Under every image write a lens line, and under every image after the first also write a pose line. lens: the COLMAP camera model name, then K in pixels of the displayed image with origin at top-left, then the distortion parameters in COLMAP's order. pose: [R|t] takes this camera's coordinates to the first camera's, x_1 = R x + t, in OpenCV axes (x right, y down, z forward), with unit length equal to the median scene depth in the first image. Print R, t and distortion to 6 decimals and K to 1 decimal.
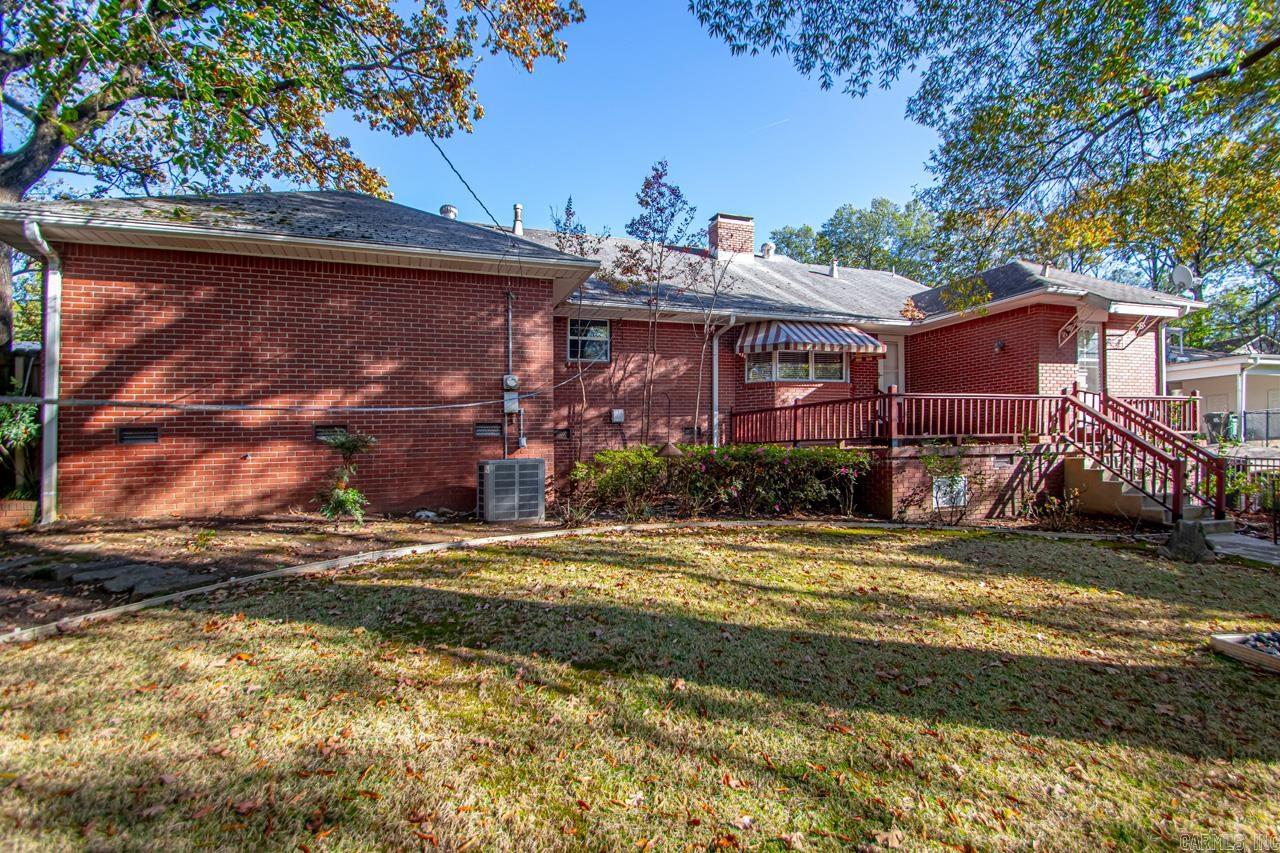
lens RADIAL K [[594.1, 0, 651.2], [0, 594.1, 418.5], [0, 0, 1]] dist [0.001072, -0.001199]
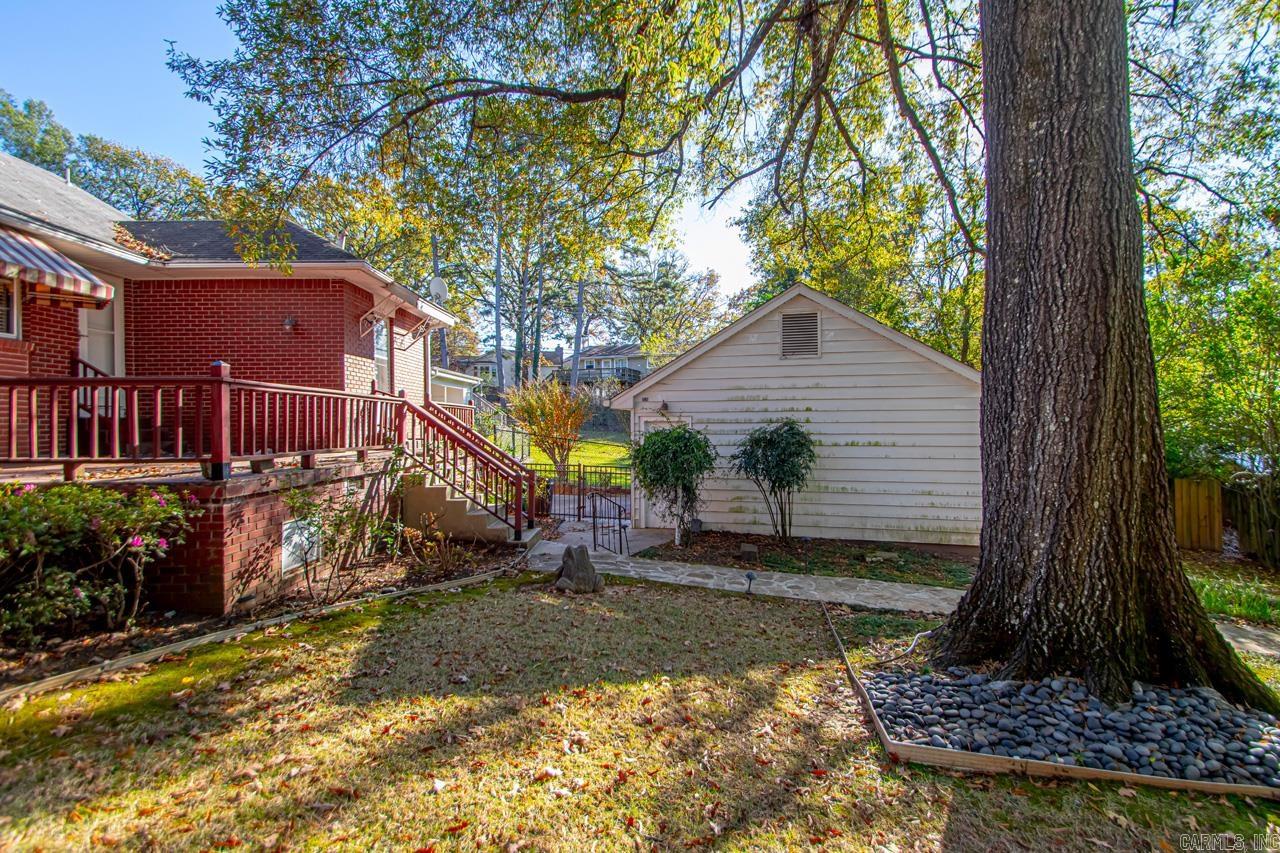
lens RADIAL K [[588.0, 0, 640.0], [0, 588.0, 426.5], [0, 0, 1]] dist [-0.021403, -0.000279]
pose [[0.304438, 0.015729, 0.952402, 0.015476], [-0.050749, 0.998711, -0.000272, -0.013751], [-0.951179, -0.048251, 0.304844, 0.369576]]
